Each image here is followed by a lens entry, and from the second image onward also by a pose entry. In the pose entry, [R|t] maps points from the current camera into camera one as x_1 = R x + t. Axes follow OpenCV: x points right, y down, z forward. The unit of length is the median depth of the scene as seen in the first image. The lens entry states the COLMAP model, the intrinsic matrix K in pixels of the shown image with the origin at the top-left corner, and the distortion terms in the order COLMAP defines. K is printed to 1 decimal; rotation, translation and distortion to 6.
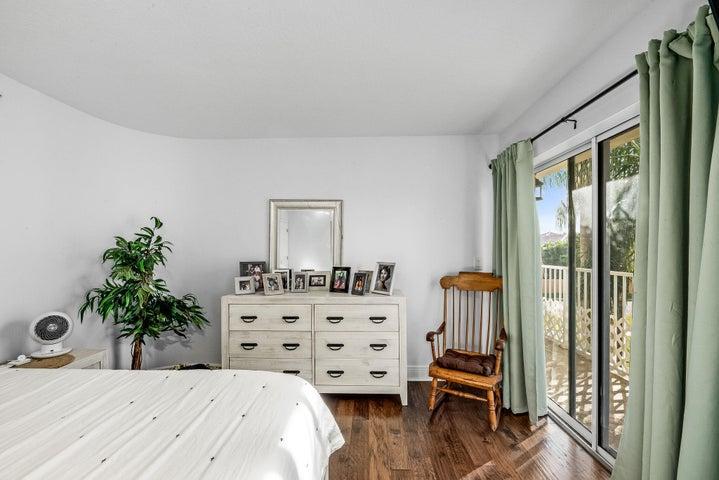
lens RADIAL K [[295.0, 0, 361.2], [0, 295.0, 246.3], [0, 0, 1]] dist [-0.001428, -0.000453]
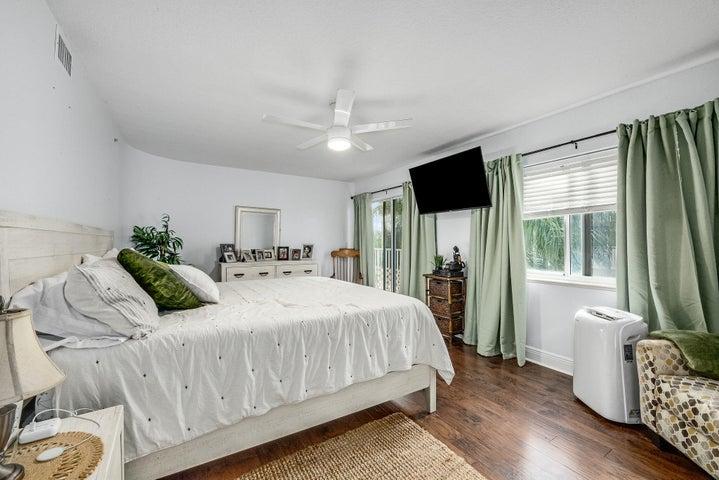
lens RADIAL K [[295.0, 0, 358.5], [0, 295.0, 238.2], [0, 0, 1]] dist [-0.001428, -0.000453]
pose [[0.840275, 0.011888, 0.542029, -0.698620], [-0.012304, 0.999920, -0.002856, 0.016918], [-0.542020, -0.004270, 0.840355, -0.834883]]
